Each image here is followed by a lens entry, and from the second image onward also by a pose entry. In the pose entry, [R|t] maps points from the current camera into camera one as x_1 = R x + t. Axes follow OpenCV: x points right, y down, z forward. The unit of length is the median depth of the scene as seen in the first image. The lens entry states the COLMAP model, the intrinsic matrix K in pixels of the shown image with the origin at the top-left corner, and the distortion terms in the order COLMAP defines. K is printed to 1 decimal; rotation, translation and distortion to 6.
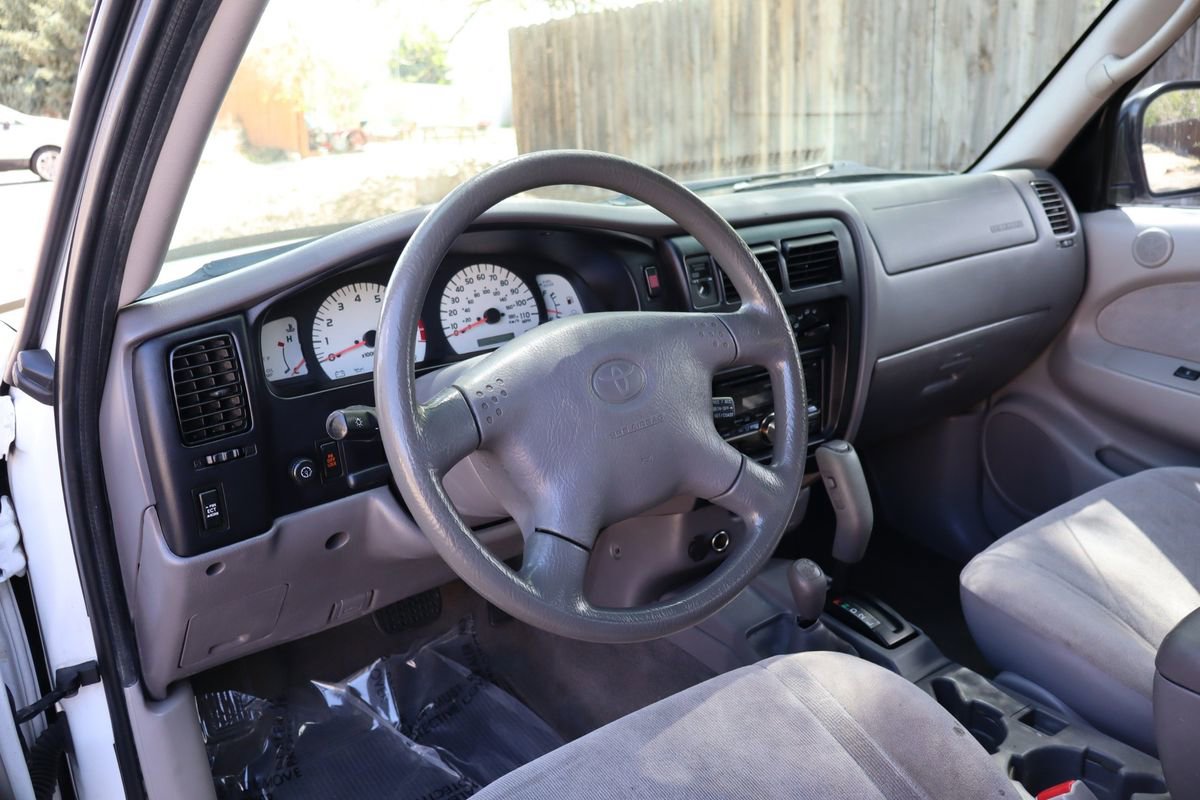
lens RADIAL K [[930.1, 0, 574.9], [0, 930.1, 400.7], [0, 0, 1]] dist [0.020076, 0.004610]
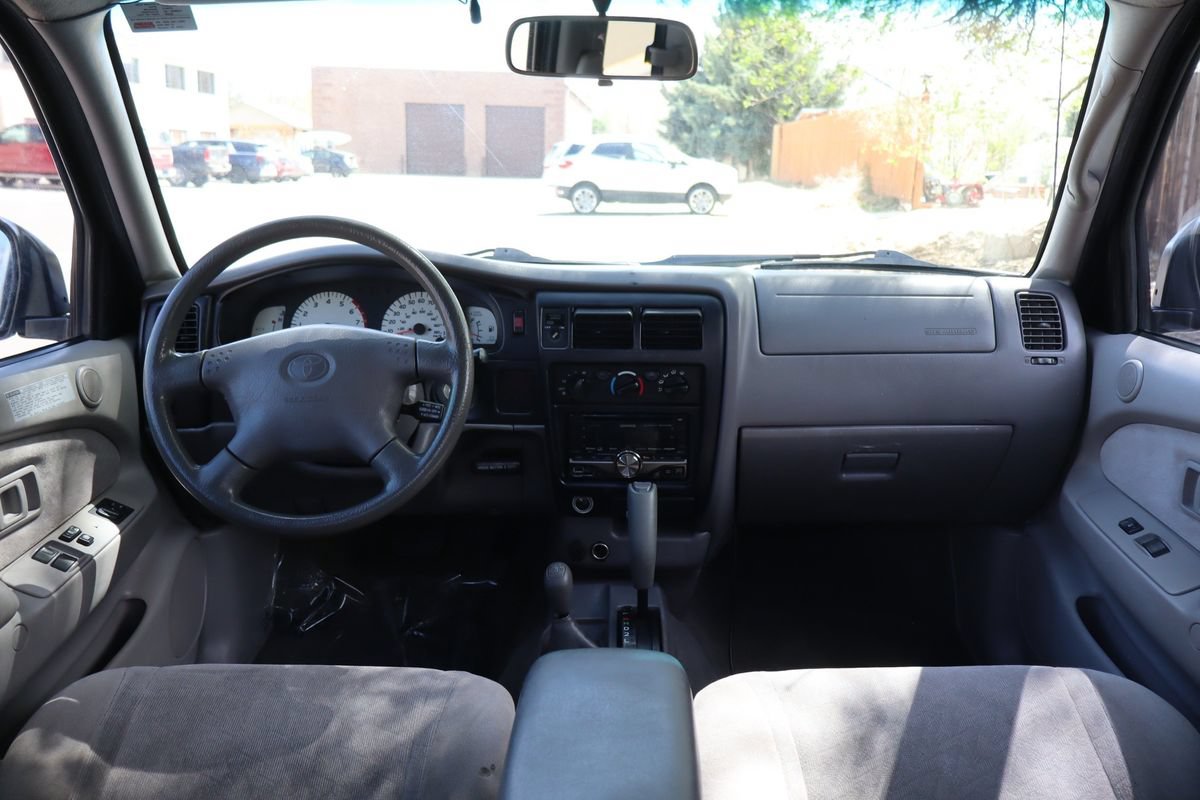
lens RADIAL K [[930.1, 0, 574.9], [0, 930.1, 400.7], [0, 0, 1]] dist [0.020076, 0.004610]
pose [[0.808941, 0.190116, -0.556301, 0.799856], [-0.216923, 0.976021, 0.018118, -0.055836], [0.546406, 0.106018, 0.830783, -0.014454]]
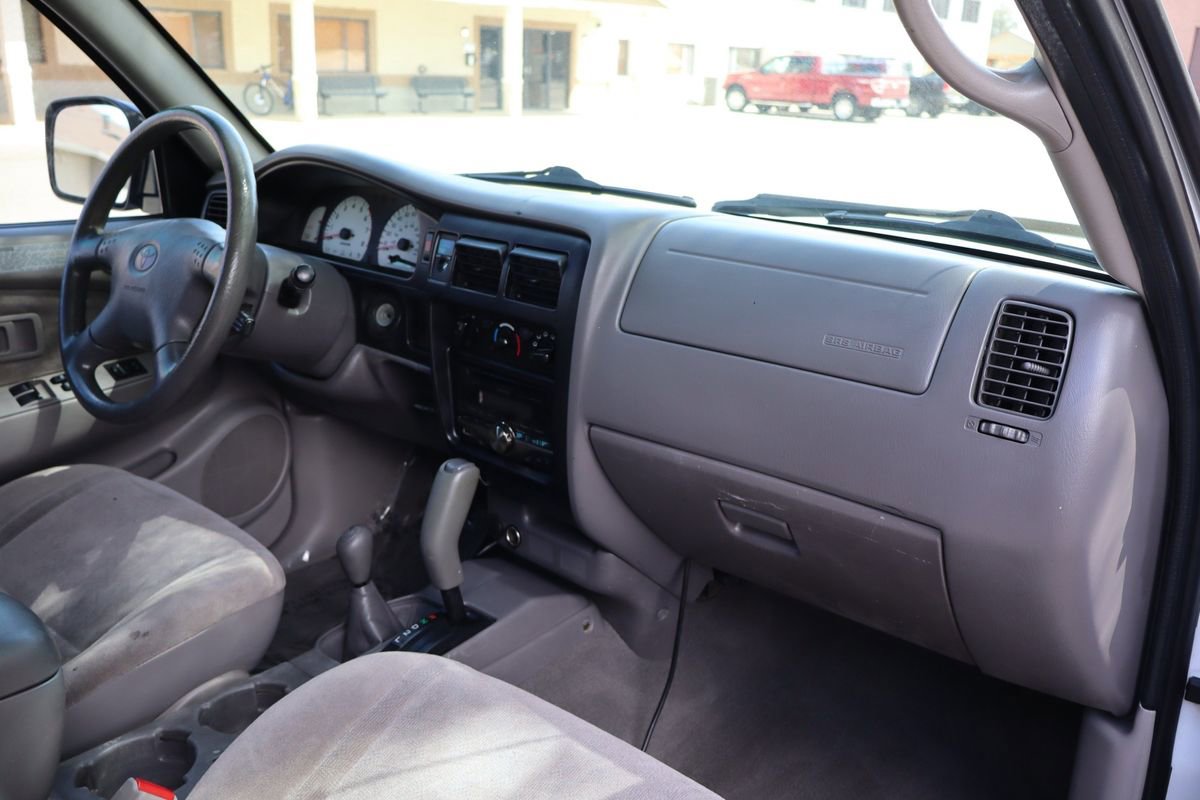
lens RADIAL K [[930.1, 0, 574.9], [0, 930.1, 400.7], [0, 0, 1]] dist [0.020076, 0.004610]
pose [[0.242318, 0.357721, -0.901841, 1.085475], [-0.329437, 0.904654, 0.270319, -0.289033], [0.912553, 0.231597, 0.337060, 0.745282]]
